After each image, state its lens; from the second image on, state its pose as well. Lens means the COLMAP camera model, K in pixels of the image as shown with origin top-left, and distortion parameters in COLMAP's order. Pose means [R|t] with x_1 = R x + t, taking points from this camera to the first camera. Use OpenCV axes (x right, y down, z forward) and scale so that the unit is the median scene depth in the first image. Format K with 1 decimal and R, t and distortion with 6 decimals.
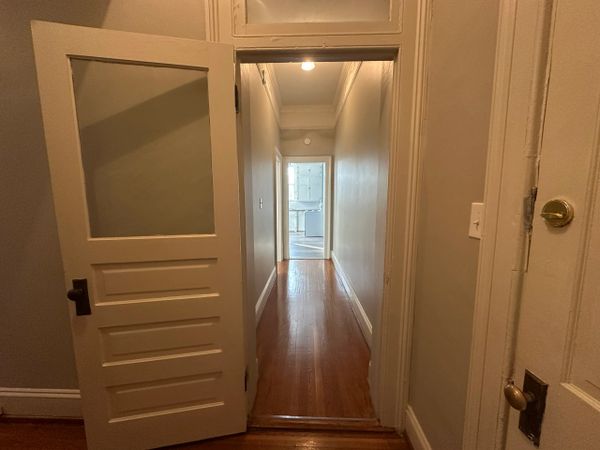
lens RADIAL K [[239.1, 0, 300.1], [0, 239.1, 226.6], [0, 0, 1]] dist [0.001888, -0.000220]
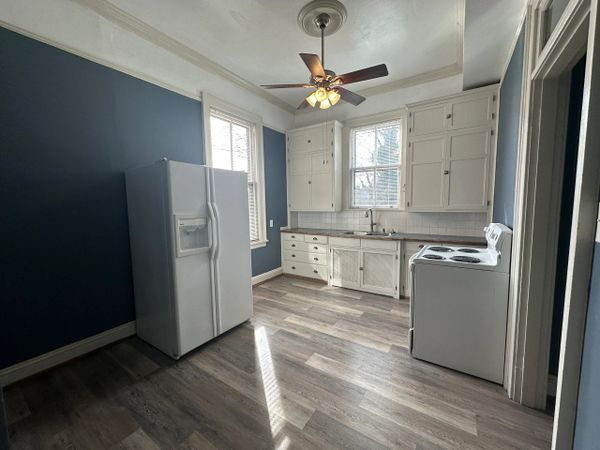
lens RADIAL K [[239.1, 0, 300.5], [0, 239.1, 225.5], [0, 0, 1]] dist [0.001888, -0.000220]
pose [[0.848028, 0.032742, -0.528940, 0.043548], [-0.042509, 0.999076, -0.006309, -0.077145], [0.528244, 0.027835, 0.848636, 0.621613]]
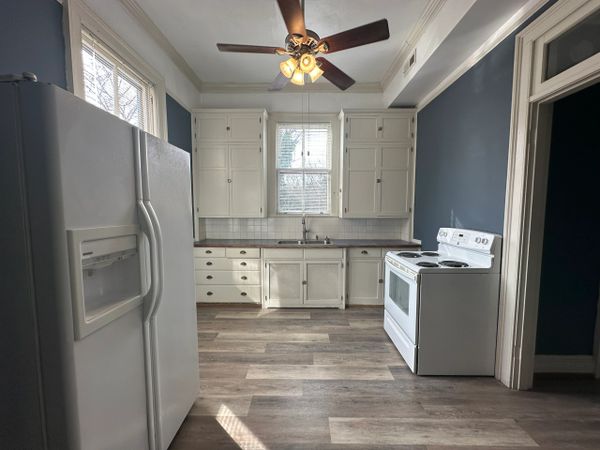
lens RADIAL K [[239.1, 0, 300.7], [0, 239.1, 226.1], [0, 0, 1]] dist [0.001888, -0.000220]
pose [[0.999910, -0.001977, 0.013275, -0.080258], [0.002484, 0.999263, -0.038299, -0.081218], [-0.013189, 0.038328, 0.999178, 0.658444]]
